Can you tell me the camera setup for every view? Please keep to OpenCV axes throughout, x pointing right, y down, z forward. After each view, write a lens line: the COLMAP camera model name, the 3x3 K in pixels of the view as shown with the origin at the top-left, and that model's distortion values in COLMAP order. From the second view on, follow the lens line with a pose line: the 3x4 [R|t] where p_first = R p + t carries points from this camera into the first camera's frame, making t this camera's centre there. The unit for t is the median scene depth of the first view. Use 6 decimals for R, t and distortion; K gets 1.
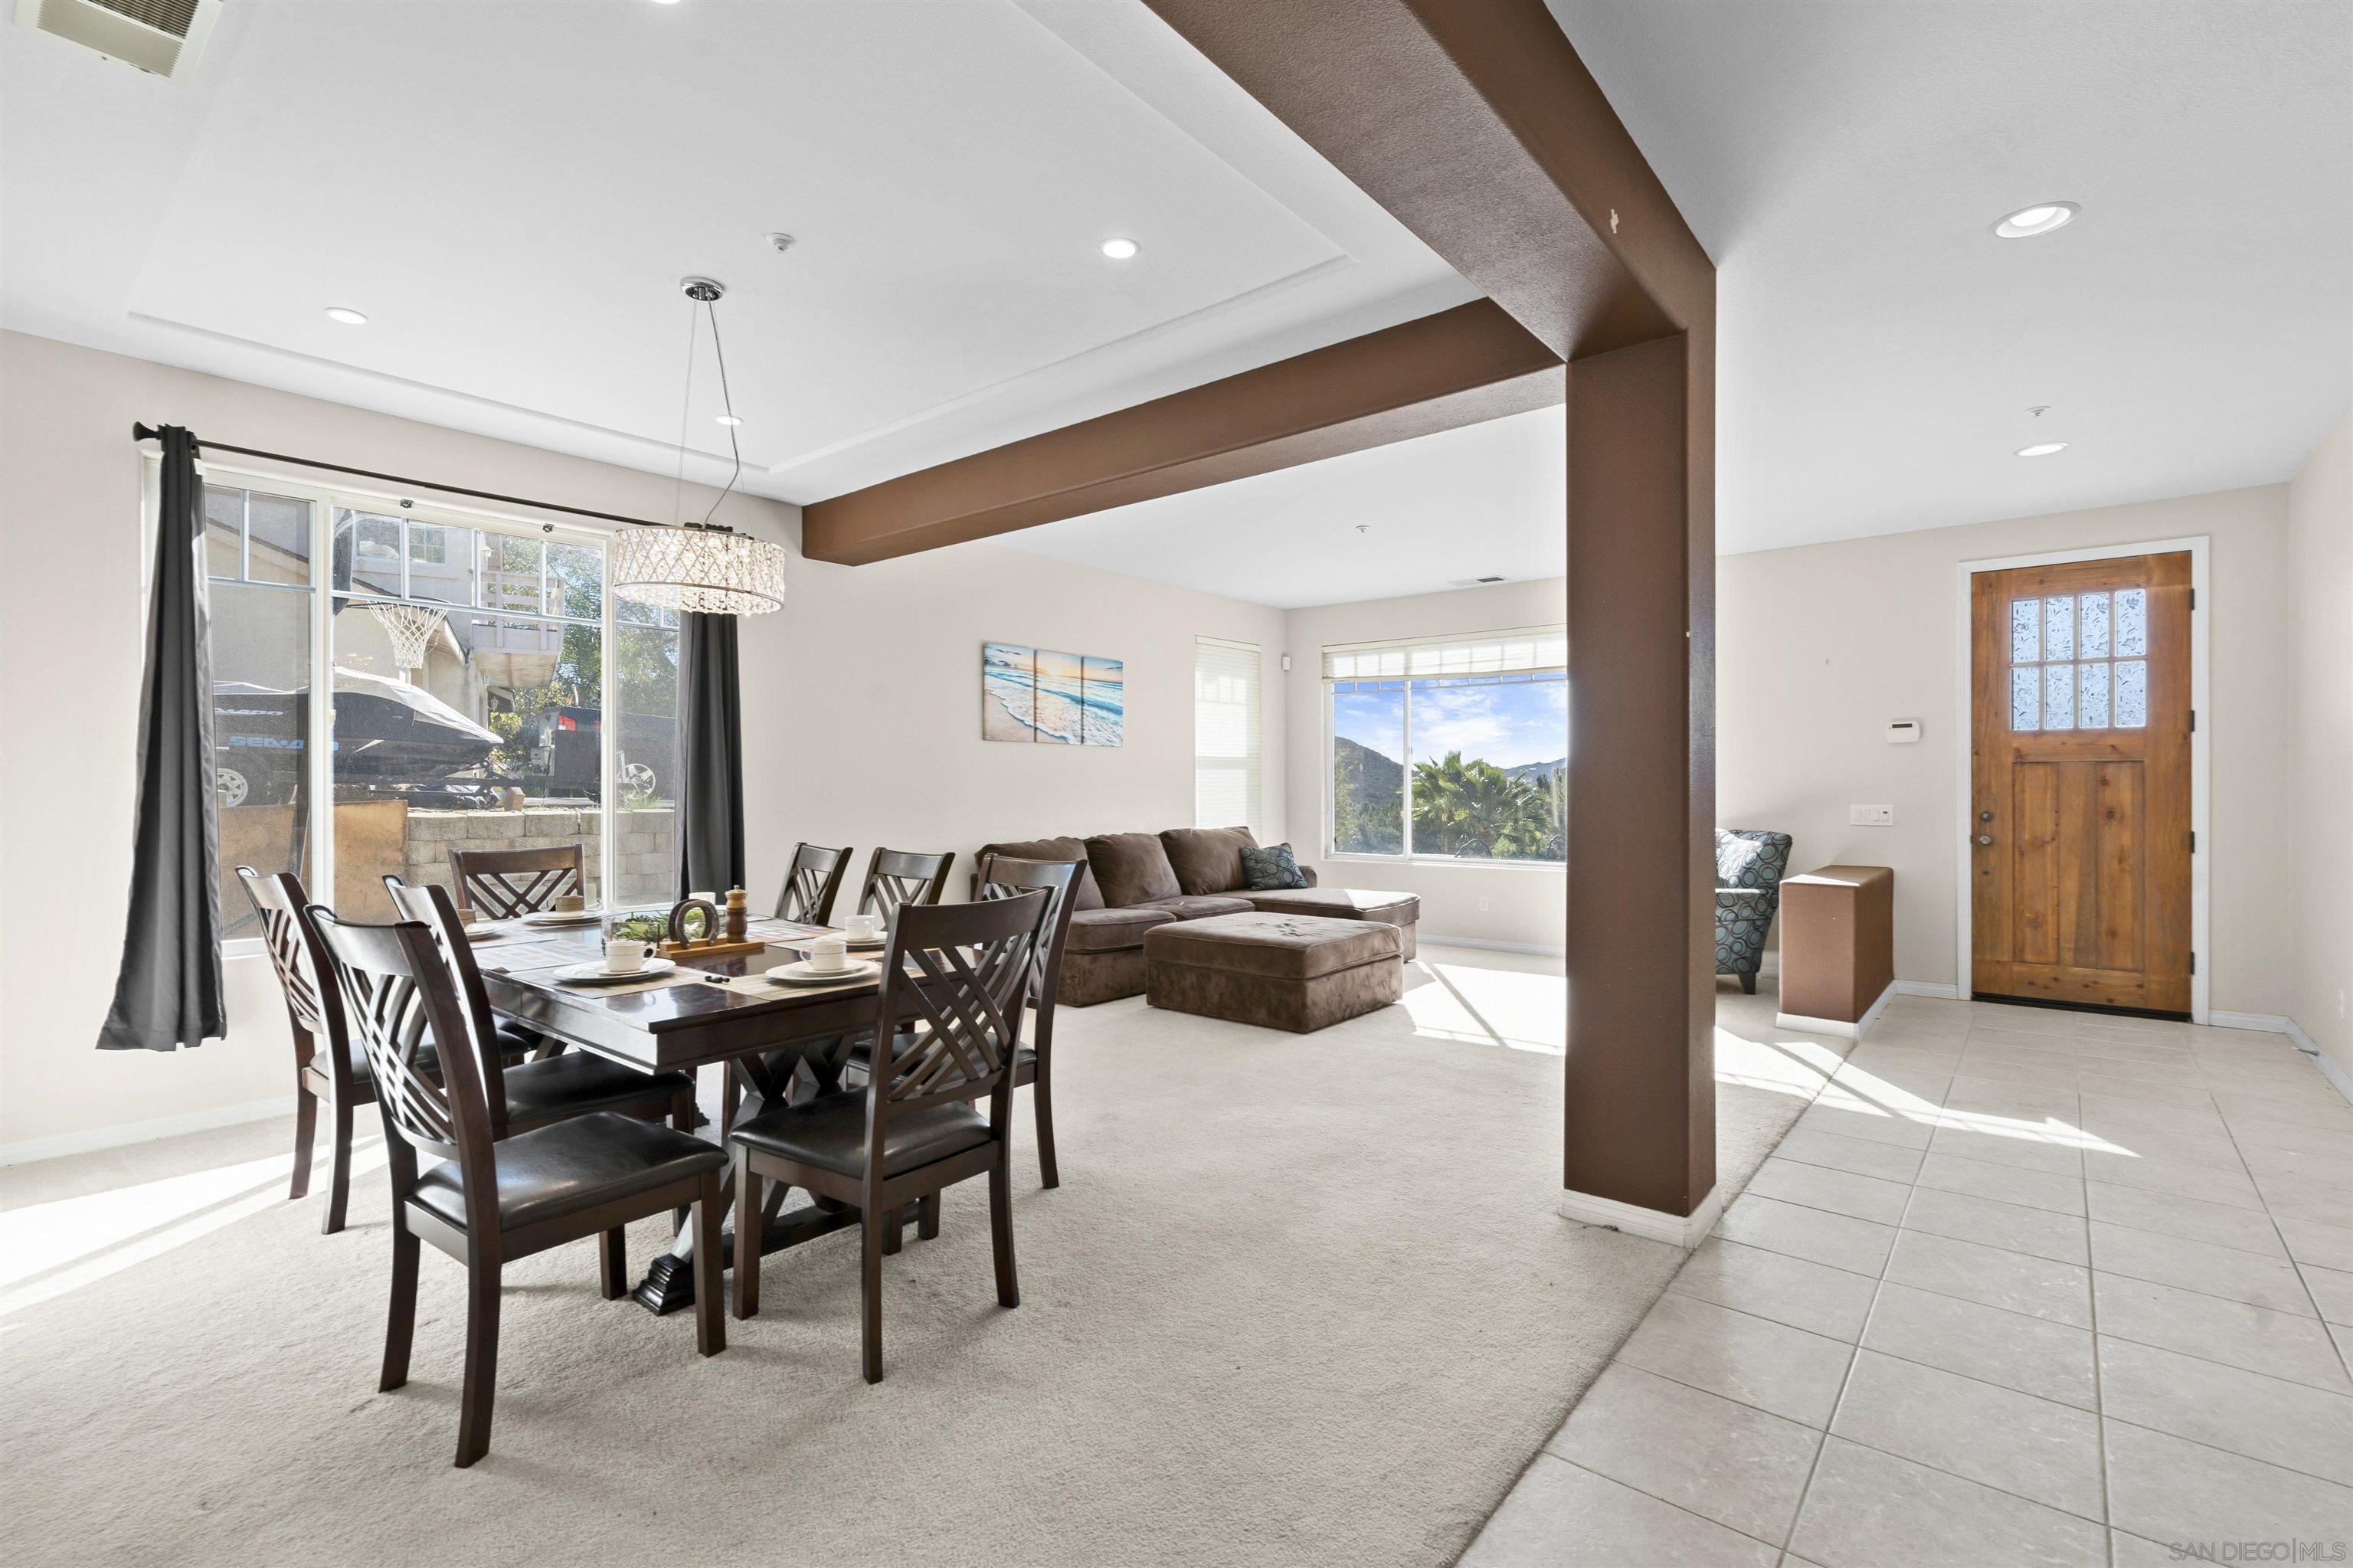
lens RADIAL K [[1066.0, 0, 1171.0], [0, 1066.0, 783.2], [0, 0, 1]] dist [-0.000261, 0.000216]
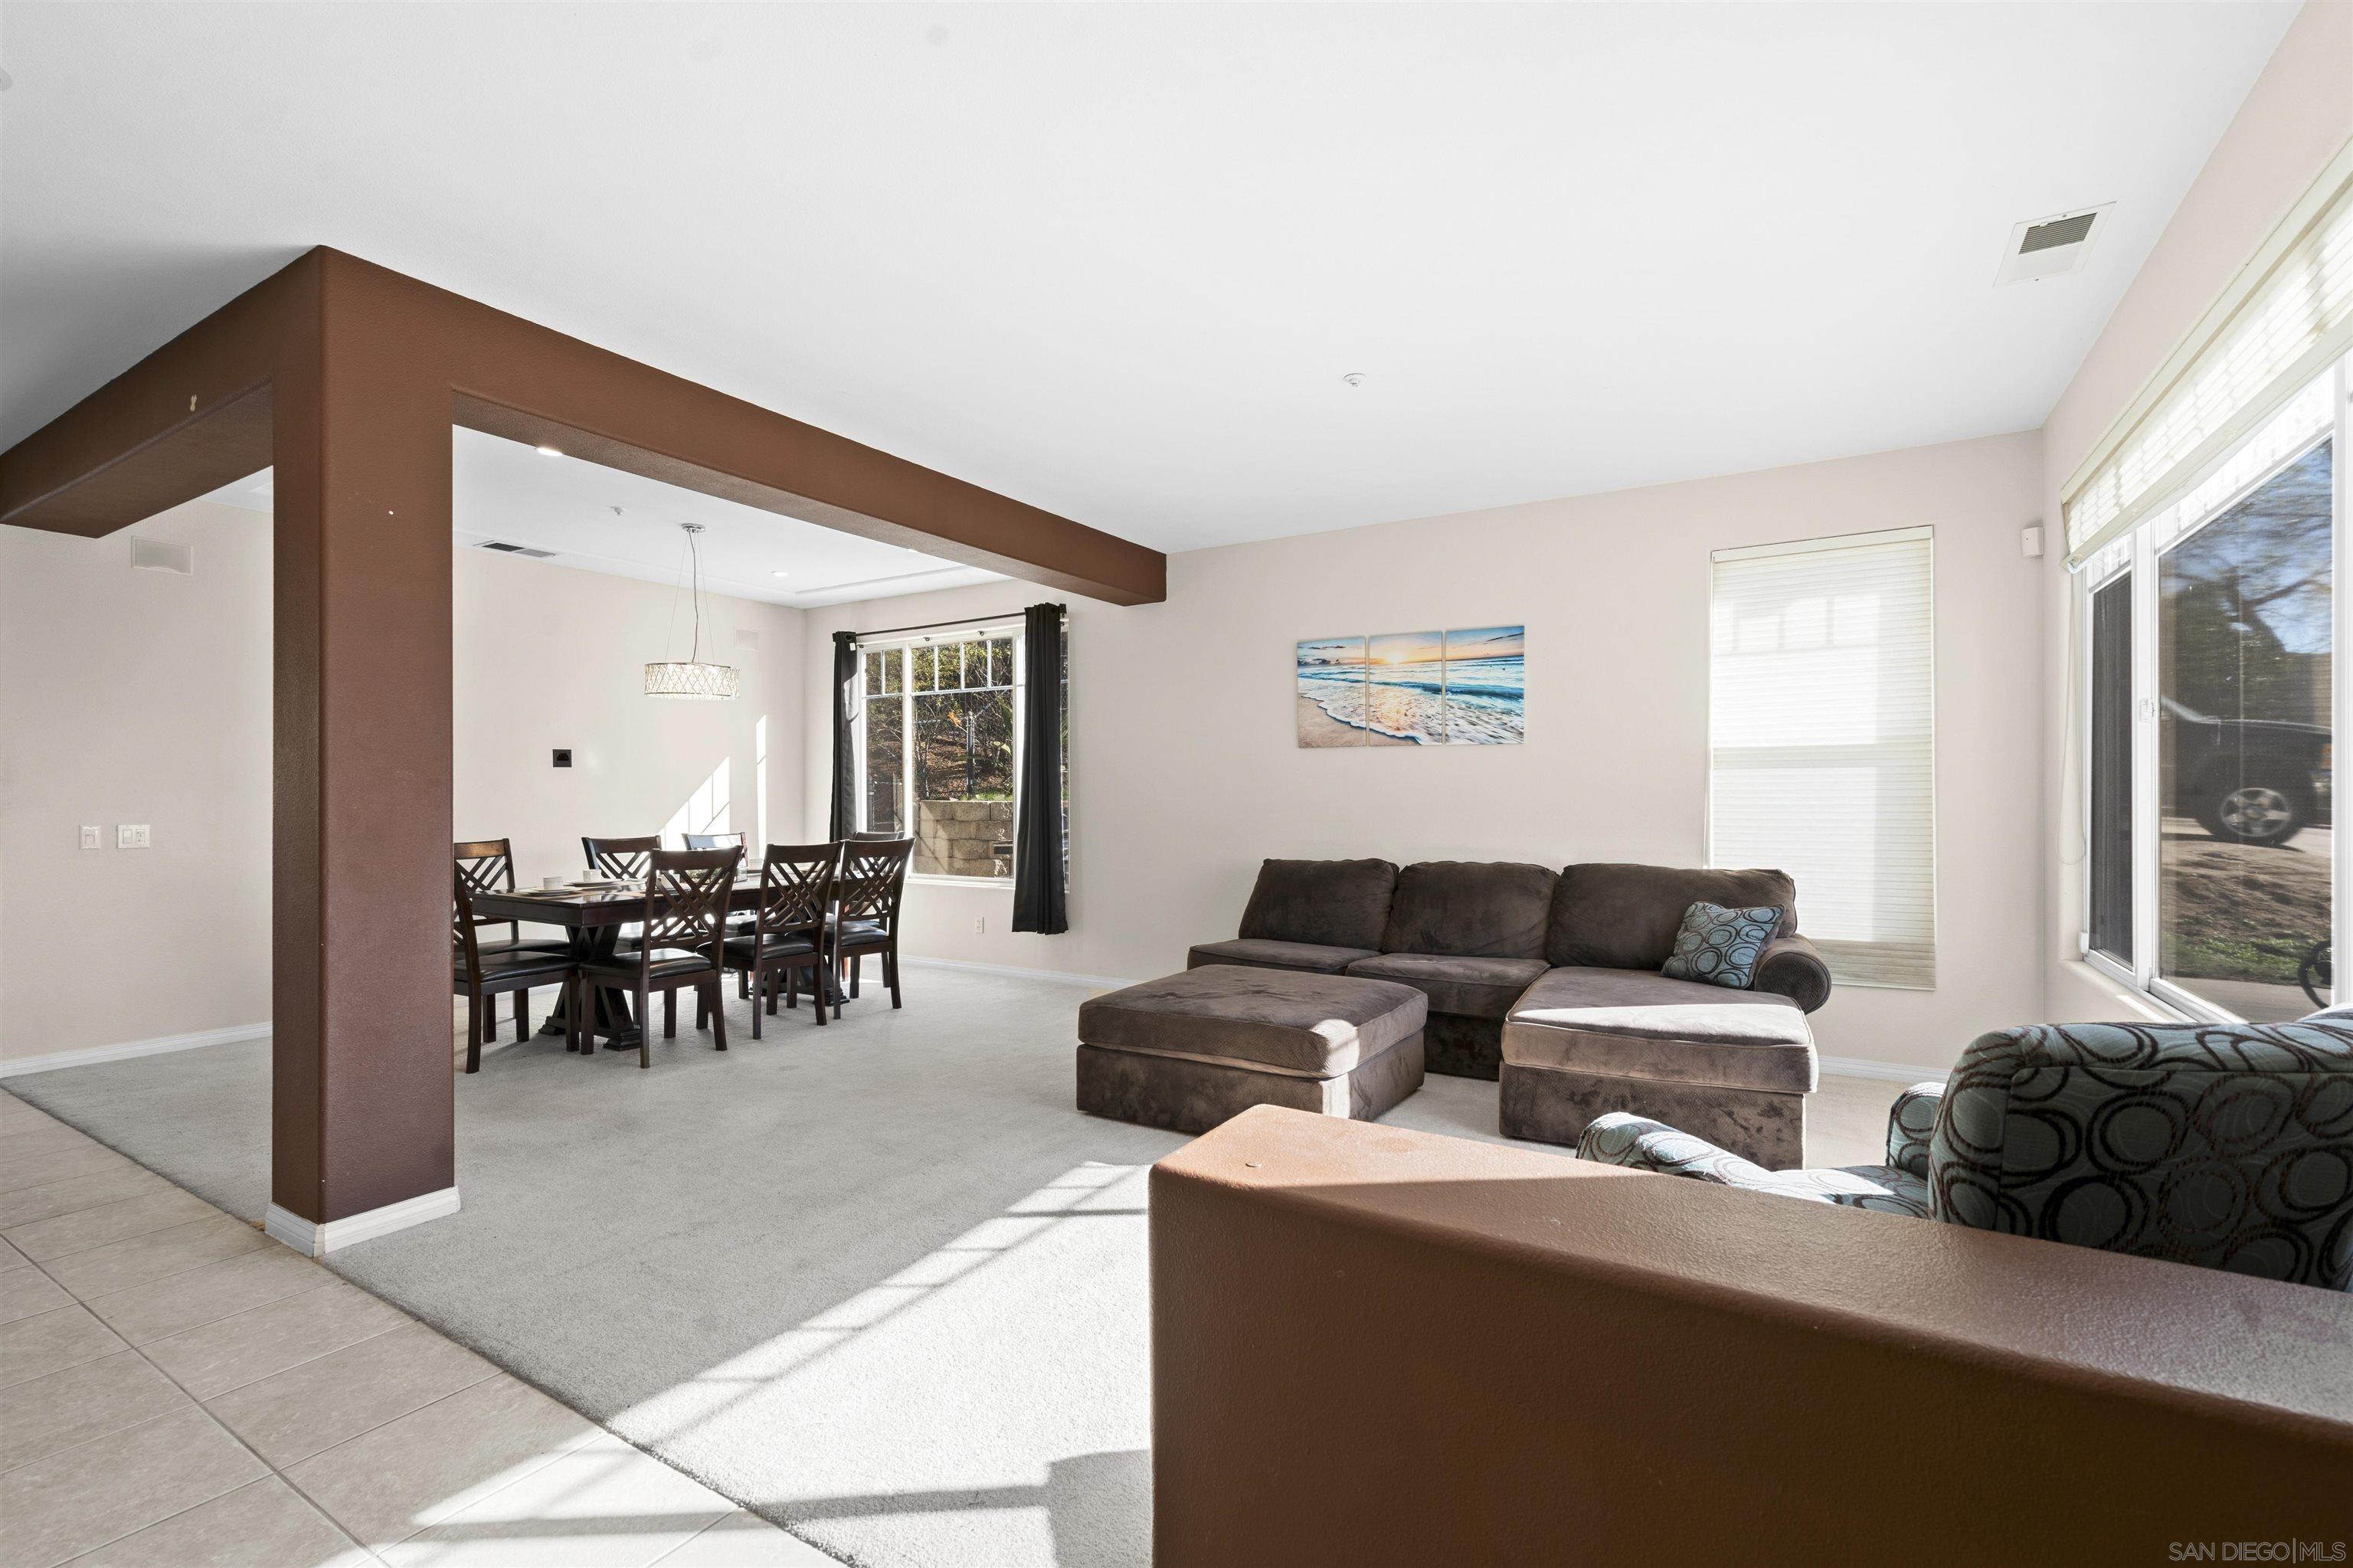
lens RADIAL K [[1056.2, 0, 1173.9], [0, 1056.2, 794.0], [0, 0, 1]] dist [-0.002812, 0.000252]
pose [[0.140405, -0.000634, -0.990094, 0.724630], [0.001874, 0.999998, -0.000375, 0.000090], [0.990092, -0.001803, 0.140406, 0.764446]]
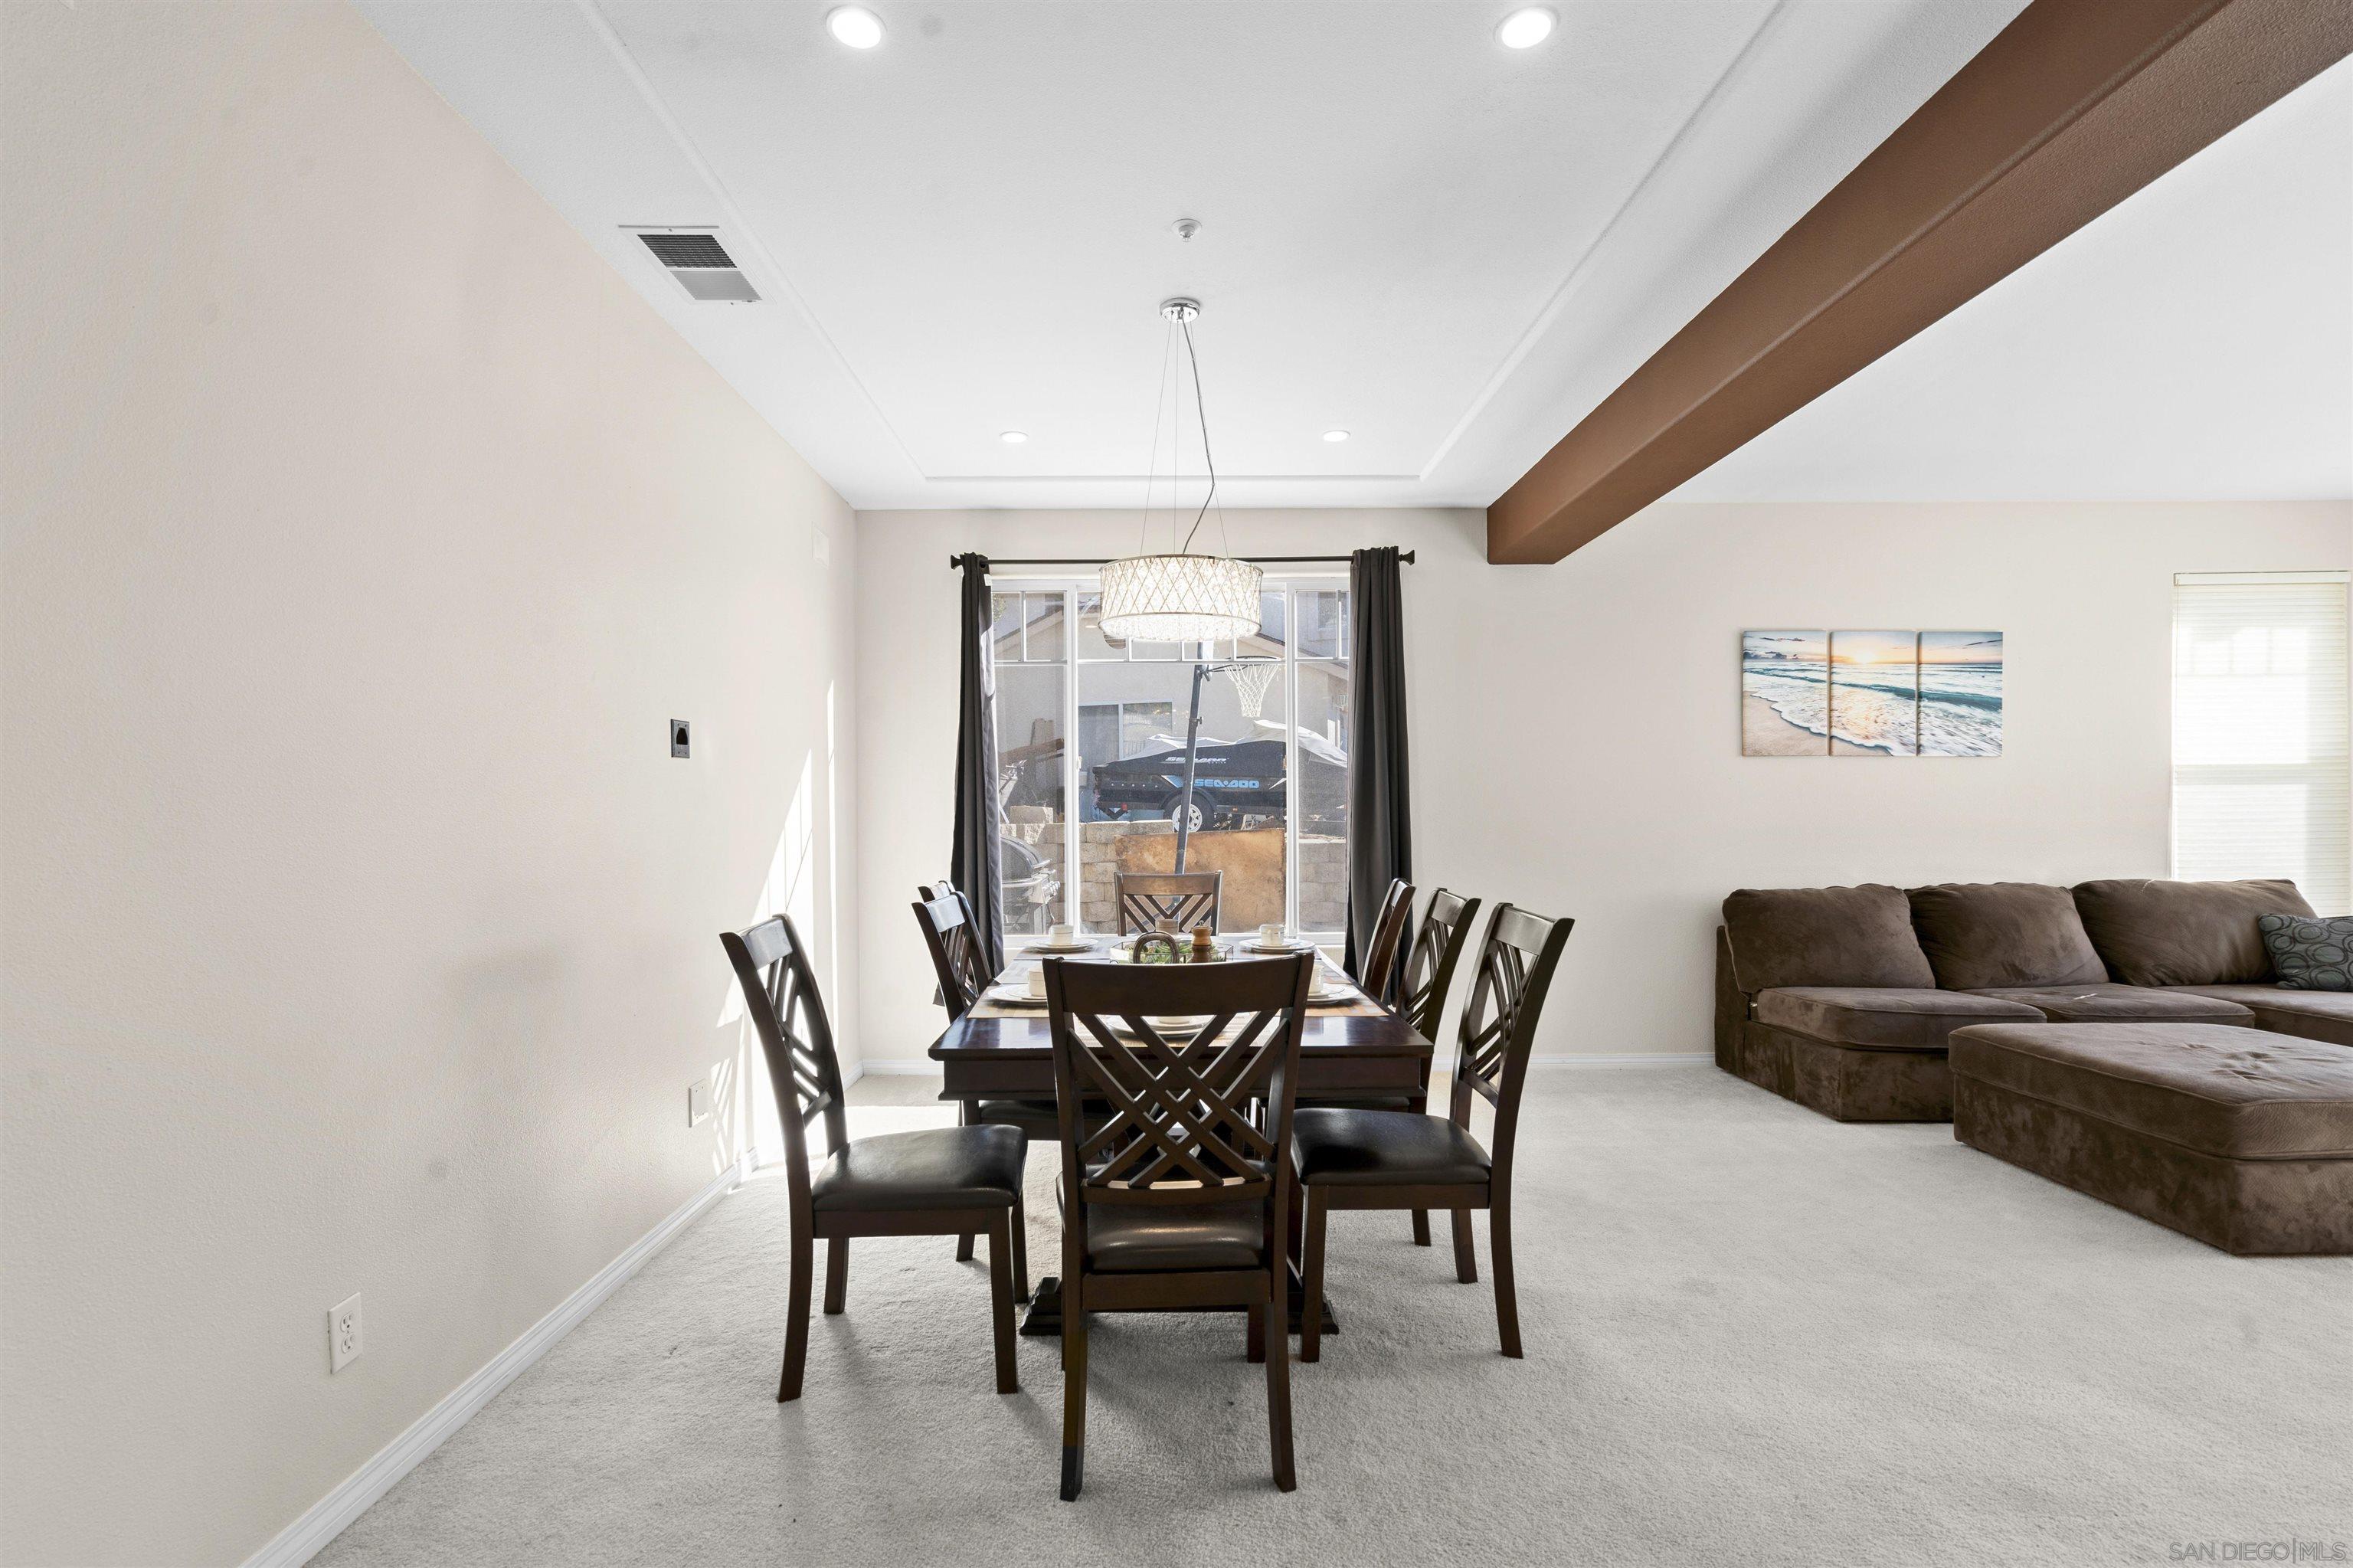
lens RADIAL K [[1066.3, 0, 1171.6], [0, 1066.3, 829.7], [0, 0, 1]] dist [0.002116, 0.000033]
pose [[0.650149, 0.005974, -0.759783, 0.148535], [0.006202, 0.999894, 0.013168, 0.000768], [0.759781, -0.013274, 0.650044, 0.170747]]
